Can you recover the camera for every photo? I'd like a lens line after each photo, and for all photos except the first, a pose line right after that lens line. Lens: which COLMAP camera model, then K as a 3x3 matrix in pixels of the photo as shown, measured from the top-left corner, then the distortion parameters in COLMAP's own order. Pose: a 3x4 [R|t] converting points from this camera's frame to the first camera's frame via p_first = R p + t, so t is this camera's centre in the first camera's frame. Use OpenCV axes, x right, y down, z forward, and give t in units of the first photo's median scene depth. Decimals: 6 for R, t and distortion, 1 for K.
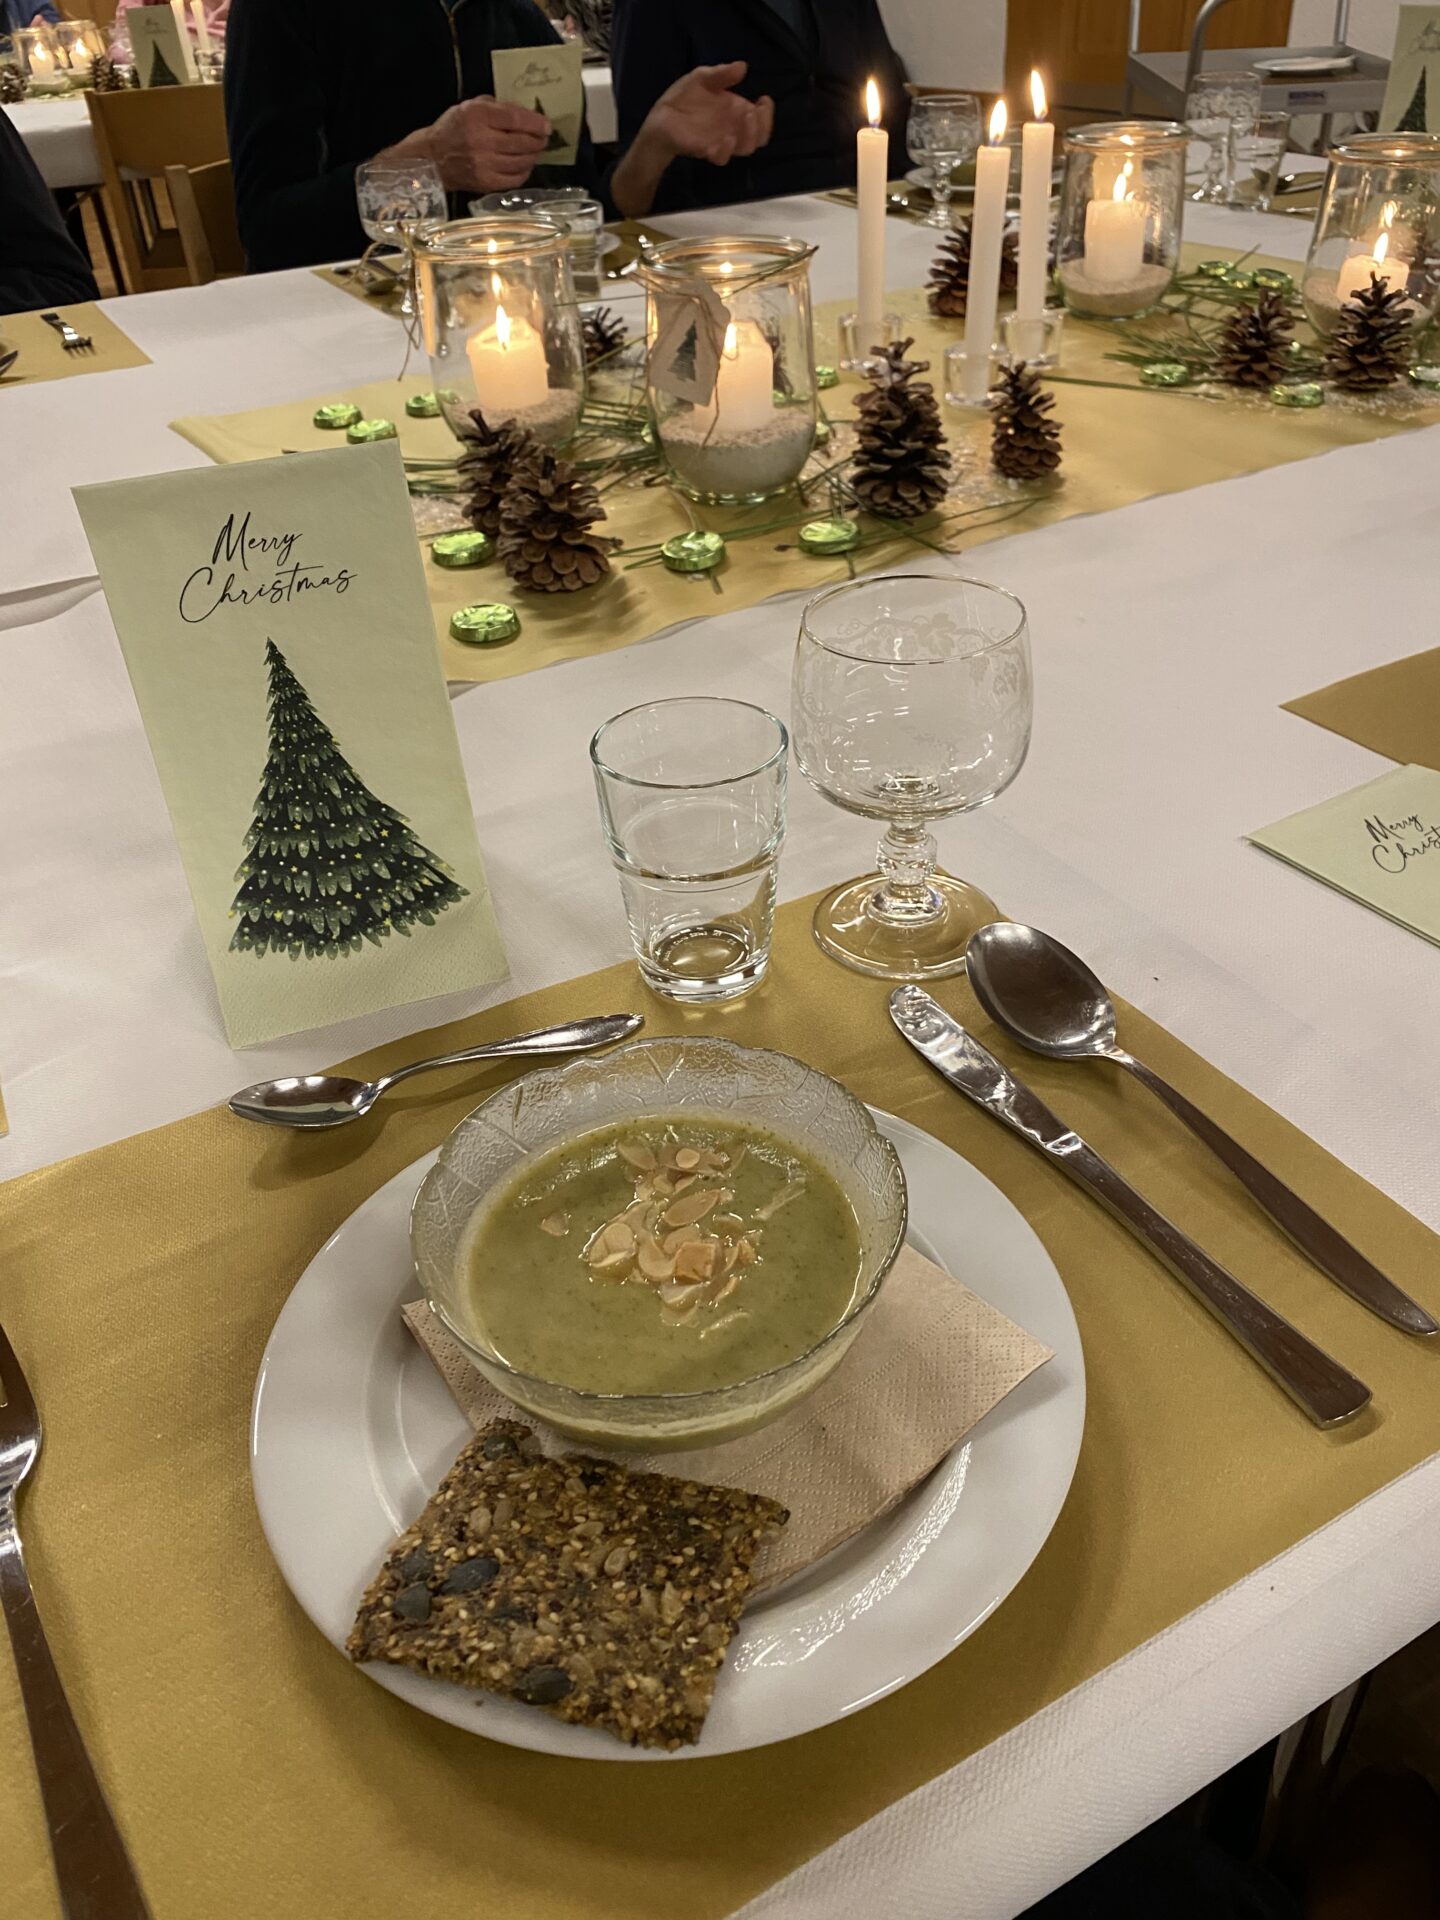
lens RADIAL K [[1466.5, 0, 731.5], [0, 1466.5, 960.3], [0, 0, 1]] dist [0.010140, -0.010949]
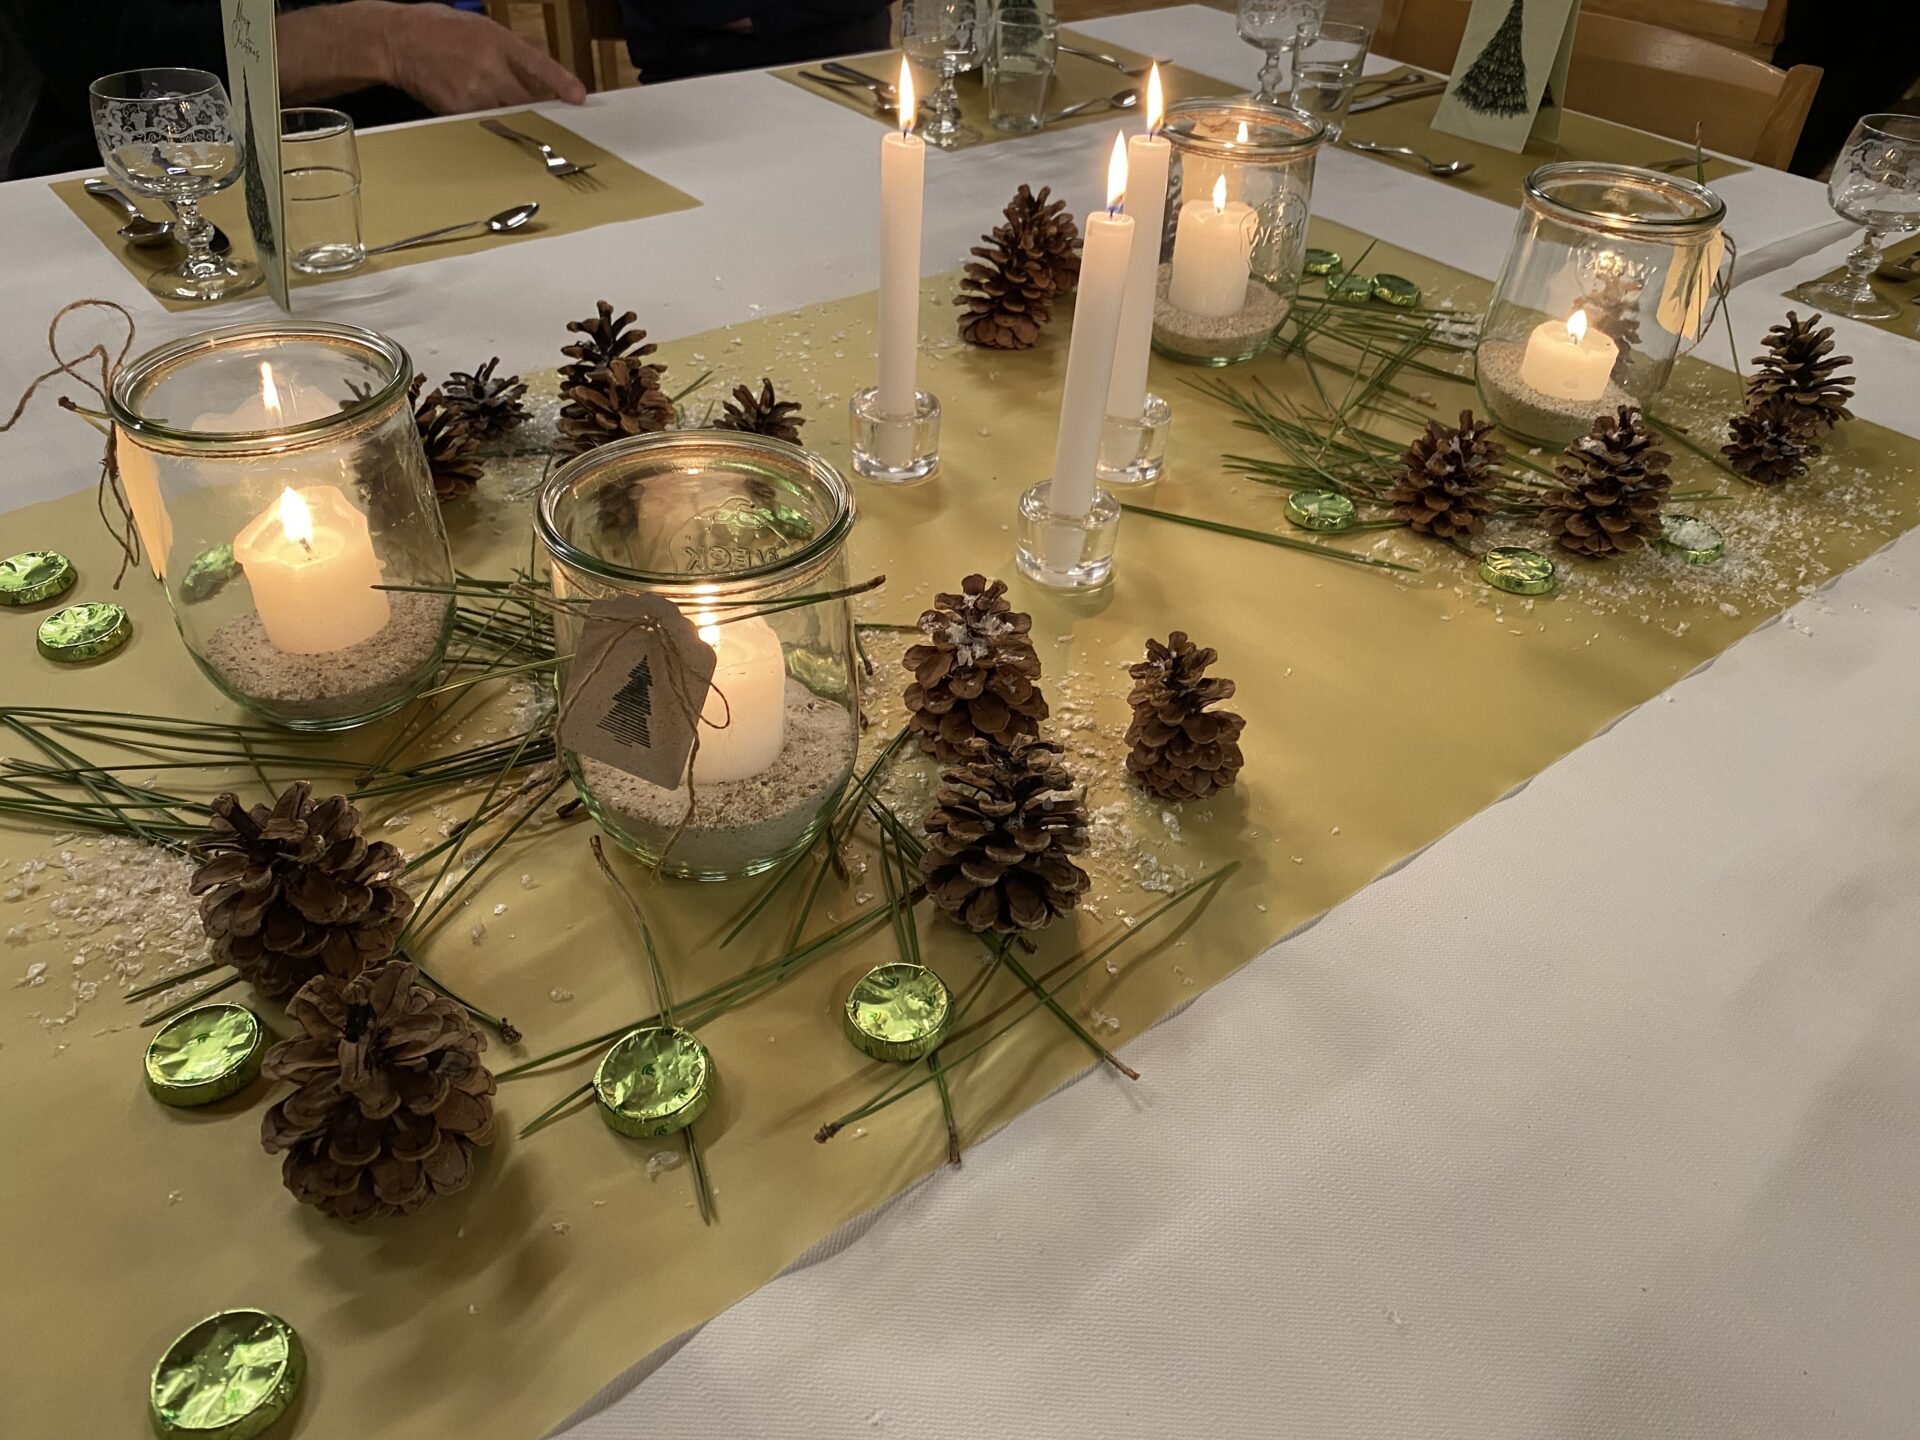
lens RADIAL K [[1466.5, 0, 947.9], [0, 1466.5, 708.6], [0, 0, 1]] dist [0.010140, -0.010949]
pose [[0.982057, -0.032935, 0.185686, -0.015653], [0.028467, 0.999239, 0.026680, -0.398657], [-0.186423, -0.020916, 0.982247, 0.418296]]
